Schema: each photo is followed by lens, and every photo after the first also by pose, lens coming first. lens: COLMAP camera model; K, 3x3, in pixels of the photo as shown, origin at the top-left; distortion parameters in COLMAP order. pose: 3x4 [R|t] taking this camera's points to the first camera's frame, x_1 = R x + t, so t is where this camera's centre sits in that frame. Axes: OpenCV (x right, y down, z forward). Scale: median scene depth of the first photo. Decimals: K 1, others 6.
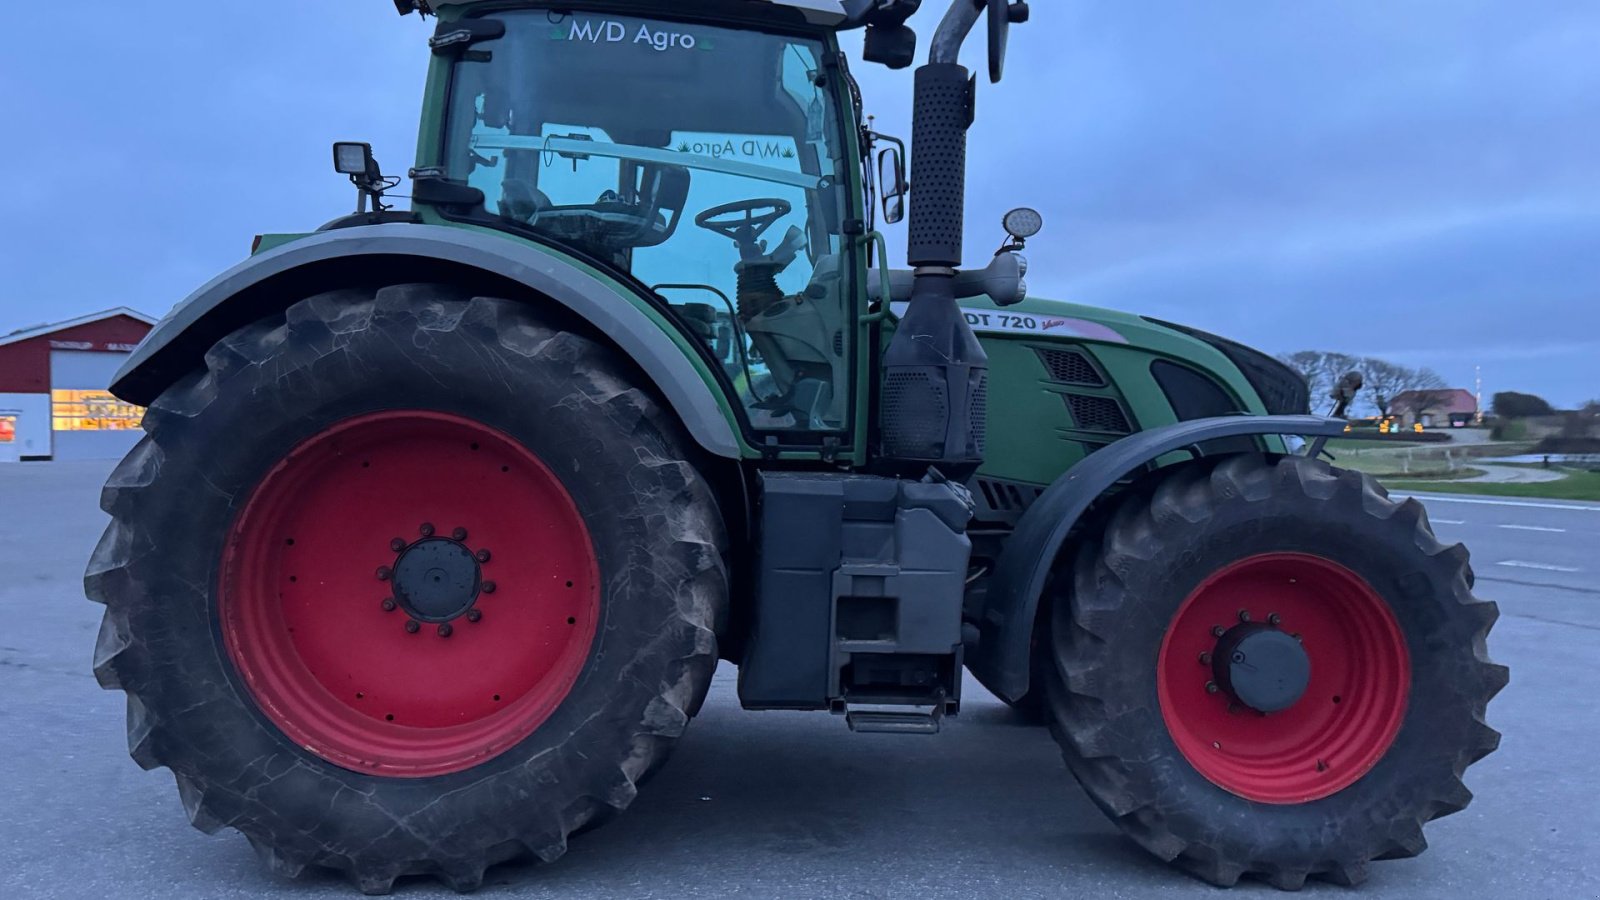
lens RADIAL K [[1113.7, 0, 834.7], [0, 1113.7, 447.9], [0, 0, 1]] dist [0.170958, -0.308108]
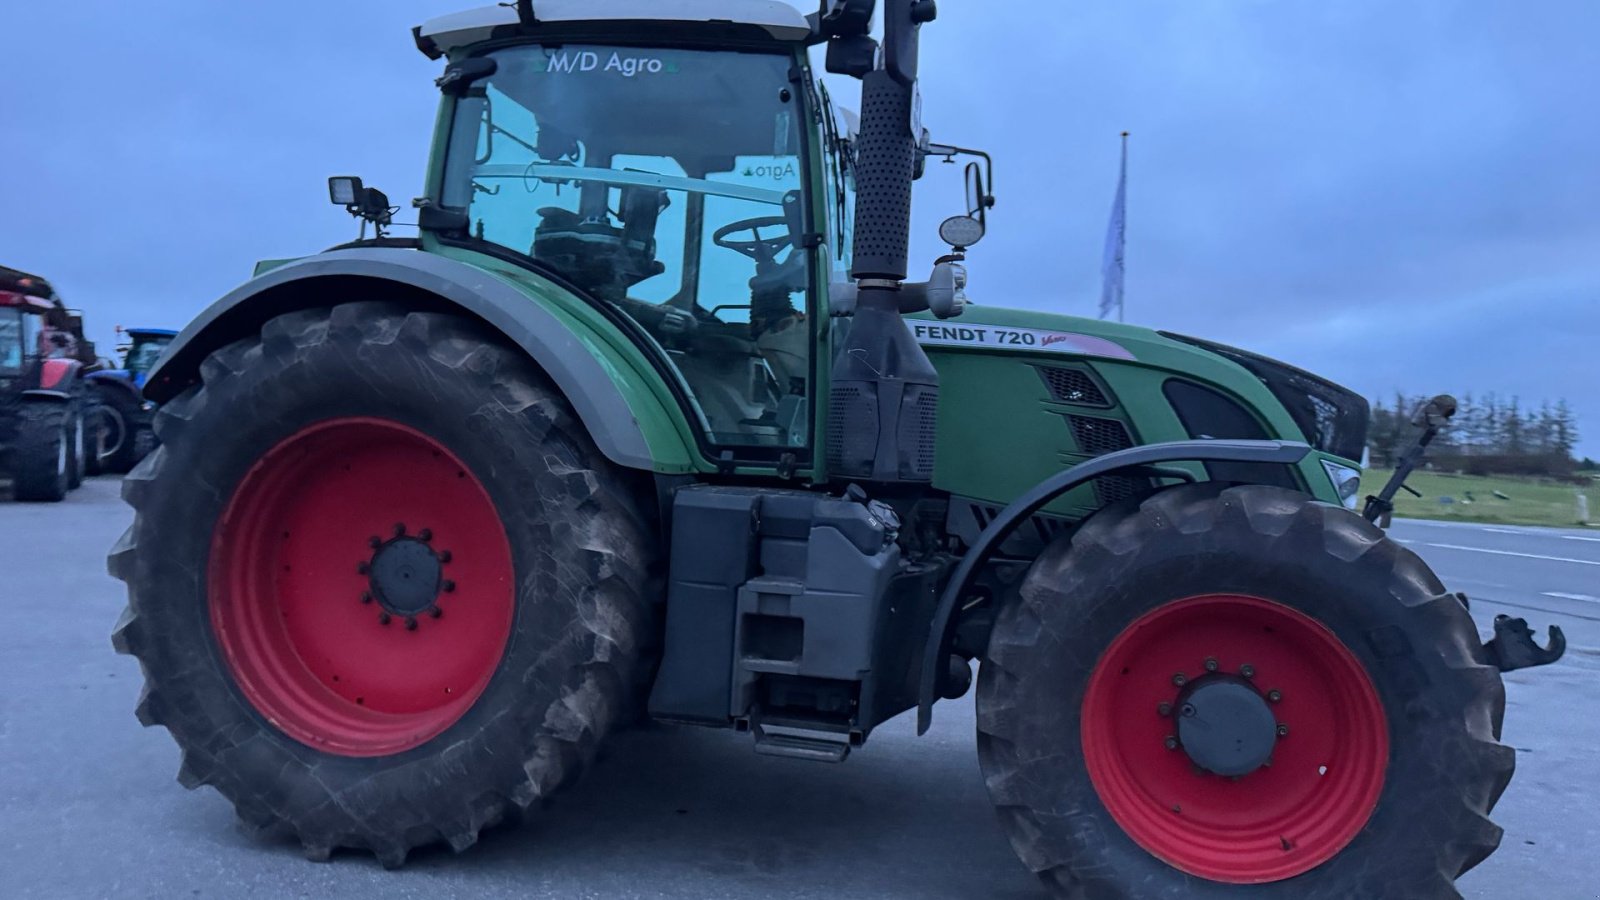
lens RADIAL K [[1113.7, 0, 834.7], [0, 1113.7, 447.9], [0, 0, 1]] dist [0.170958, -0.308108]
pose [[0.963227, 0.021621, -0.267818, 0.335192], [-0.028649, 0.999339, -0.022360, 0.007079], [0.267157, 0.029210, 0.963210, 0.067196]]
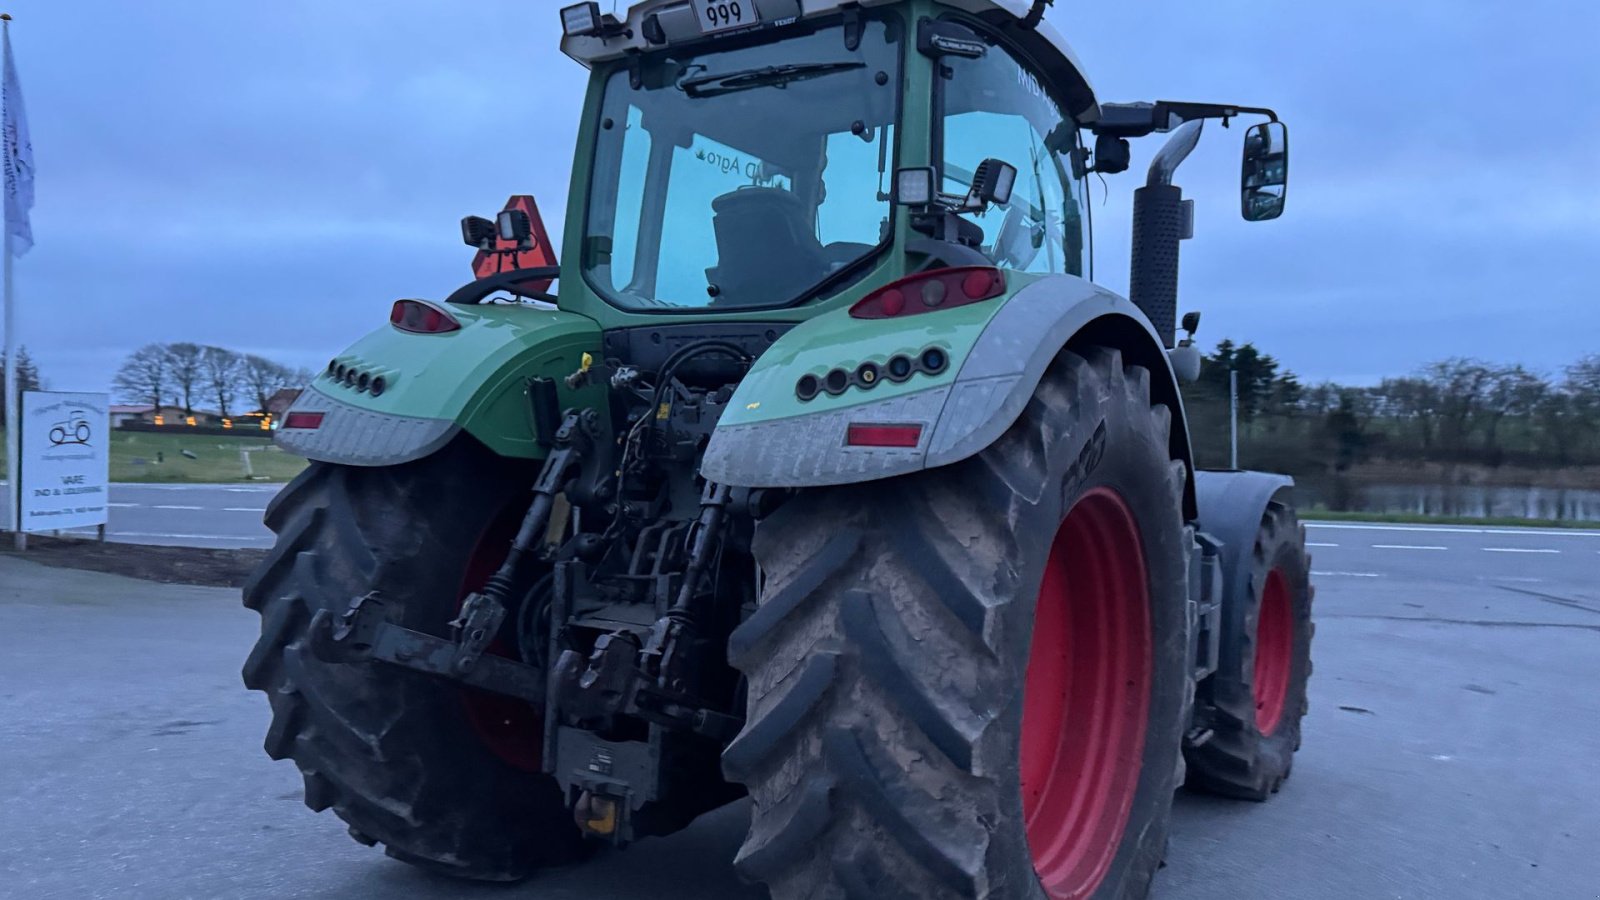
lens RADIAL K [[1107.0, 0, 800.0], [0, 1107.0, 450.0], [0, 0, 1]] dist [0.159884, -0.304470]
pose [[0.602888, 0.000440, 0.797826, -1.152487], [-0.005557, 0.999978, 0.003649, -0.059959], [-0.797806, -0.006633, 0.602877, 0.613758]]
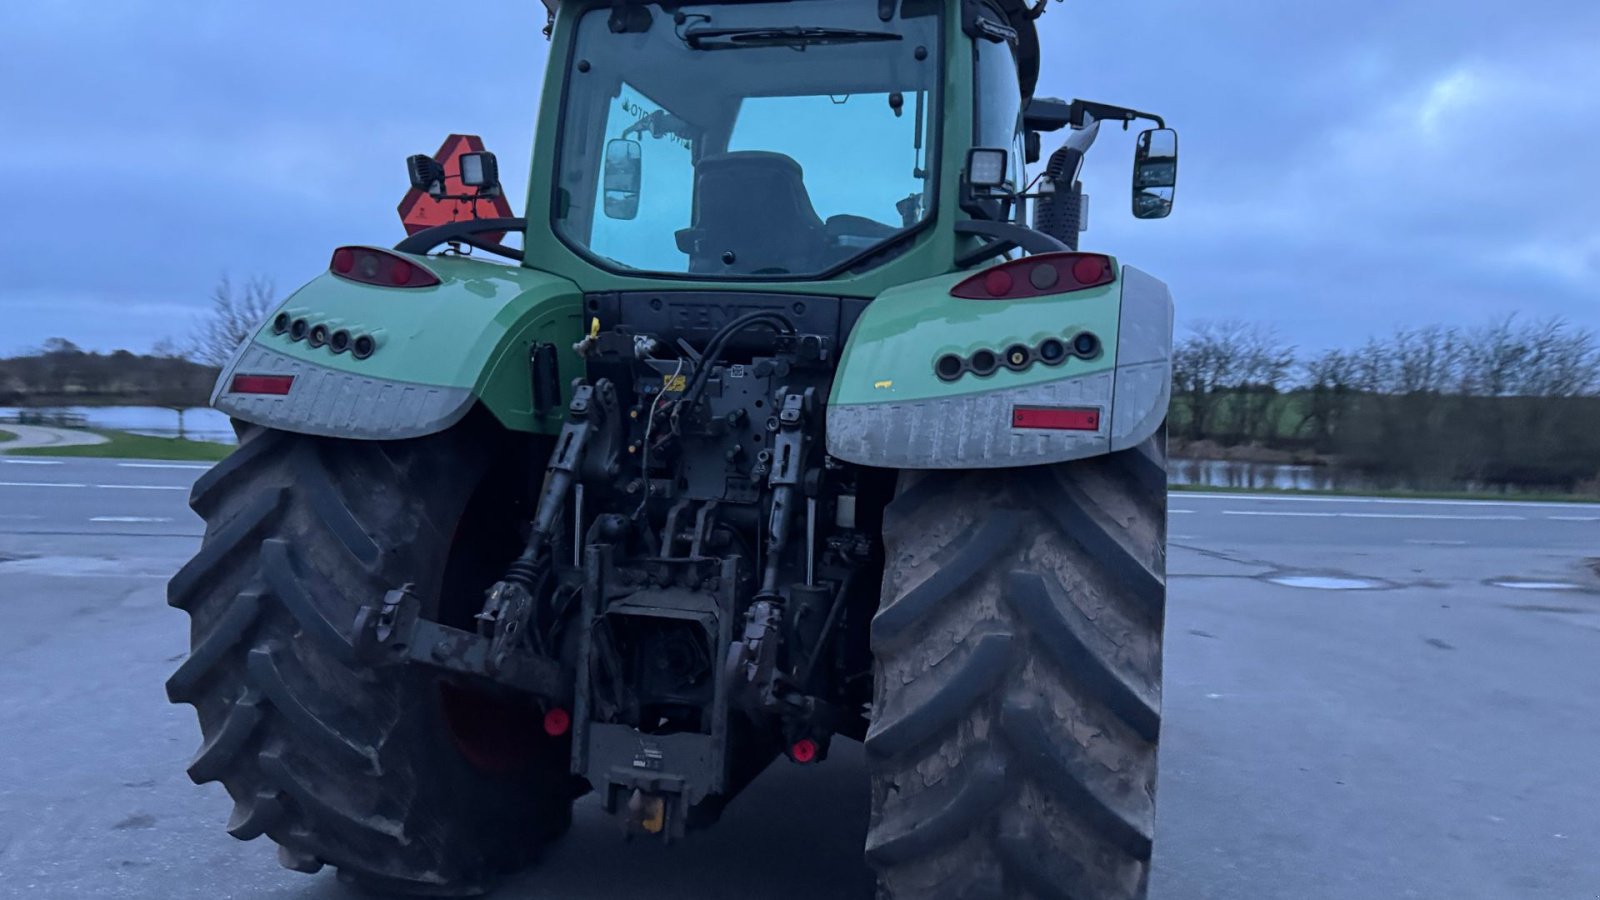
lens RADIAL K [[1107.0, 0, 800.0], [0, 1107.0, 450.0], [0, 0, 1]] dist [0.159884, -0.304470]
pose [[0.337033, -0.021430, 0.941249, -1.279038], [-0.020769, 0.999328, 0.030189, -0.064594], [-0.941264, -0.029724, 0.336361, 0.891683]]
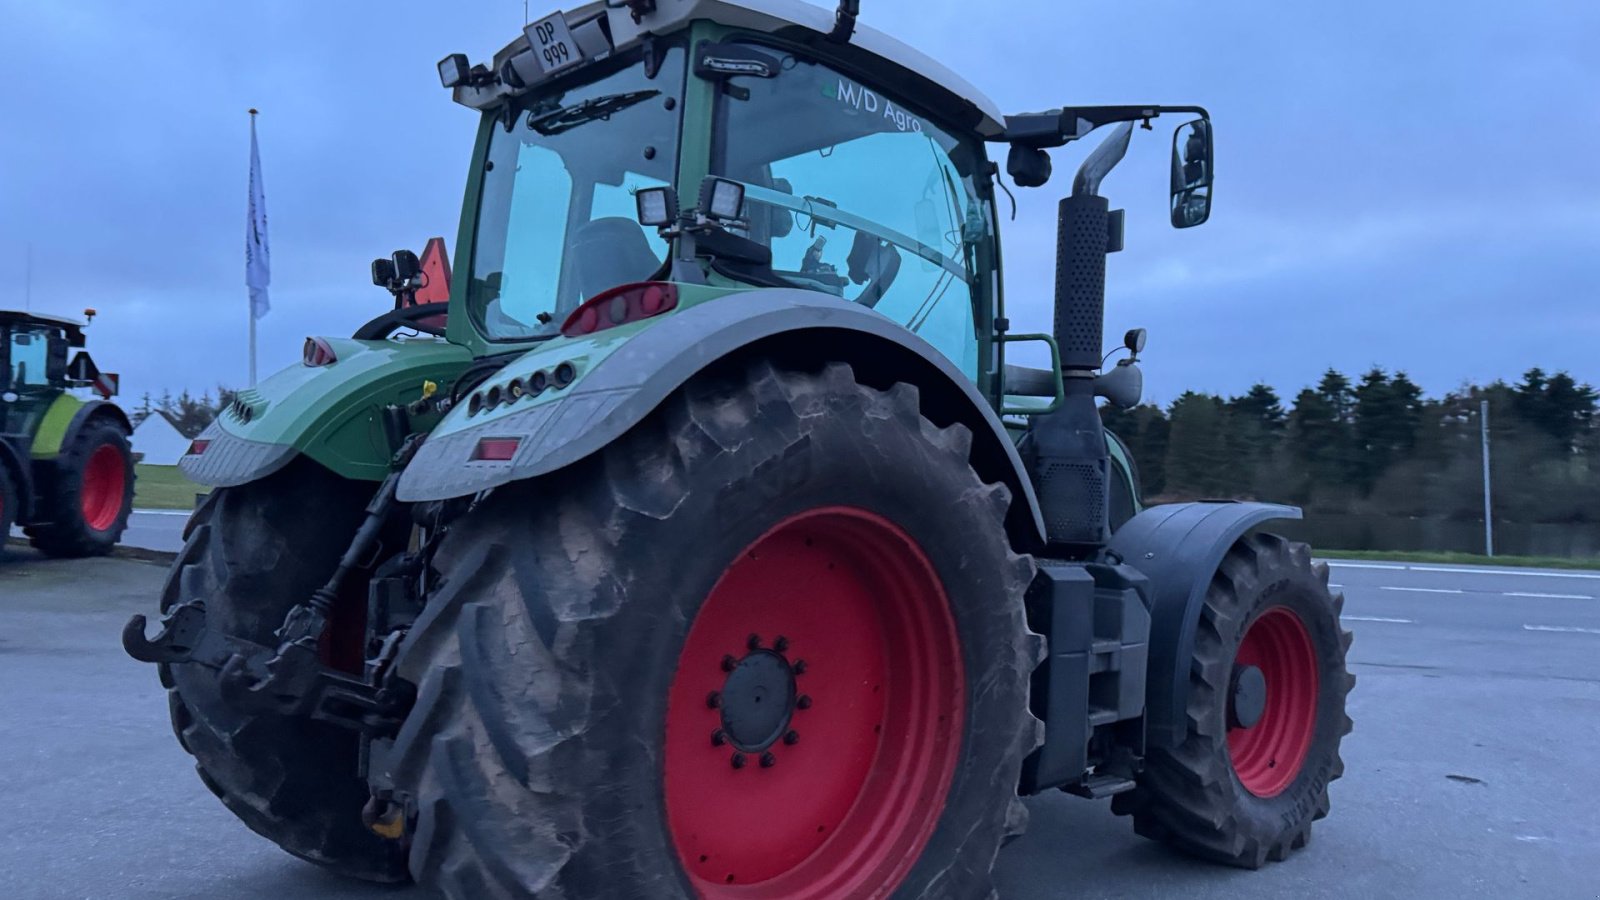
lens RADIAL K [[1107.0, 0, 800.0], [0, 1107.0, 450.0], [0, 0, 1]] dist [0.159884, -0.304470]
pose [[0.768852, 0.025132, 0.638933, -0.884310], [-0.006516, 0.999483, -0.031474, -0.046097], [-0.639394, 0.020036, 0.768618, 0.338972]]
